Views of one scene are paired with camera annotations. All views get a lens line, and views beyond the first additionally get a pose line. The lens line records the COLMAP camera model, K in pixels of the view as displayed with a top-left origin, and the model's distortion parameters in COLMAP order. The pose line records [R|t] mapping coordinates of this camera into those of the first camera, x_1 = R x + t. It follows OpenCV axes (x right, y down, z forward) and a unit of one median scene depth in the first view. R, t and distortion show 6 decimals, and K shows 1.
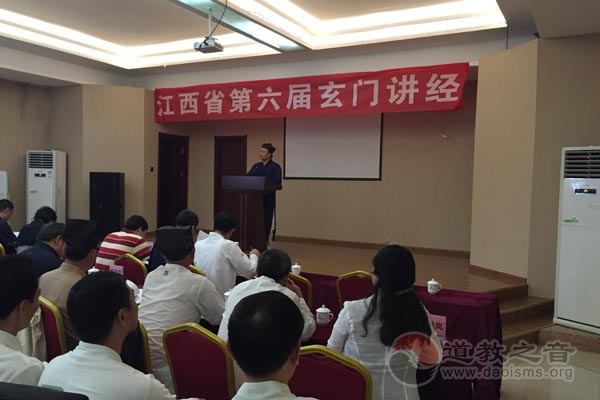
lens RADIAL K [[505.3, 0, 301.6], [0, 505.3, 208.9], [0, 0, 1]] dist [0.035647, 0.000240]
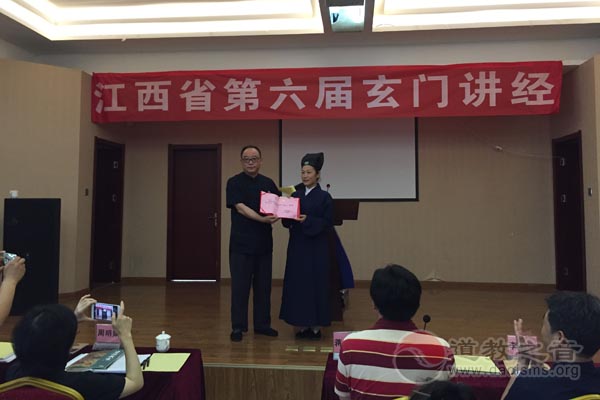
lens RADIAL K [[598.8, 0, 294.0], [0, 598.8, 184.3], [0, 0, 1]] dist [0.043660, 0.000000]
pose [[0.929903, -0.012039, 0.367607, -0.393609], [0.042993, 0.996170, -0.076131, -0.020133], [-0.365283, 0.086599, 0.926860, 0.206004]]
